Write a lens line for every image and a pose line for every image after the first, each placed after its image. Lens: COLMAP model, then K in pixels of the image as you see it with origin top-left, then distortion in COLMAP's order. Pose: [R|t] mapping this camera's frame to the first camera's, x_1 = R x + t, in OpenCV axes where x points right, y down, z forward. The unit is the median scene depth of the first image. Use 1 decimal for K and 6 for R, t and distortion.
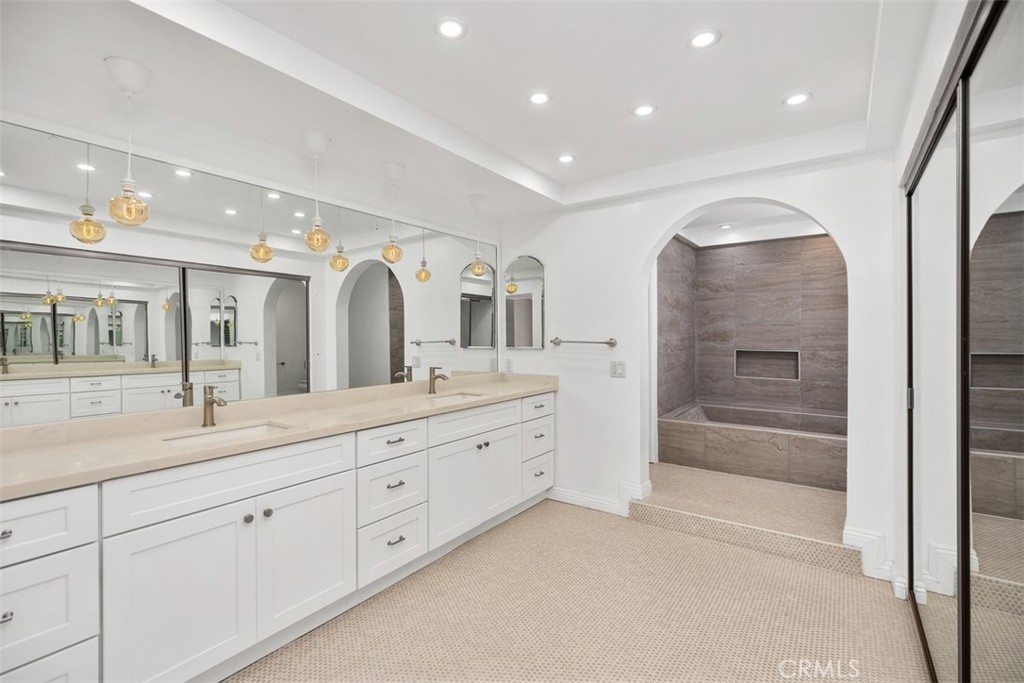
lens RADIAL K [[463.5, 0, 512.3], [0, 463.5, 339.2], [0, 0, 1]] dist [0.002871, 0.000375]
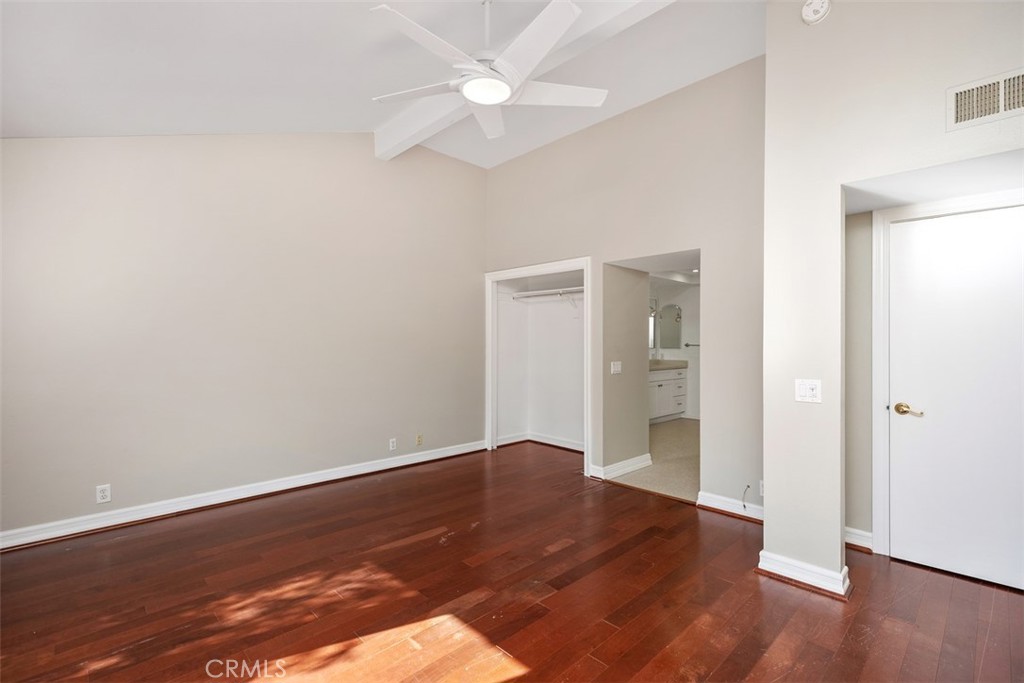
lens RADIAL K [[463.5, 0, 511.7], [0, 463.5, 343.9], [0, 0, 1]] dist [0.002871, 0.000375]
pose [[0.985510, 0.011068, -0.169253, -0.346076], [-0.011241, 0.999937, -0.000060, 0.009639], [0.169242, 0.001962, 0.985573, -1.275834]]
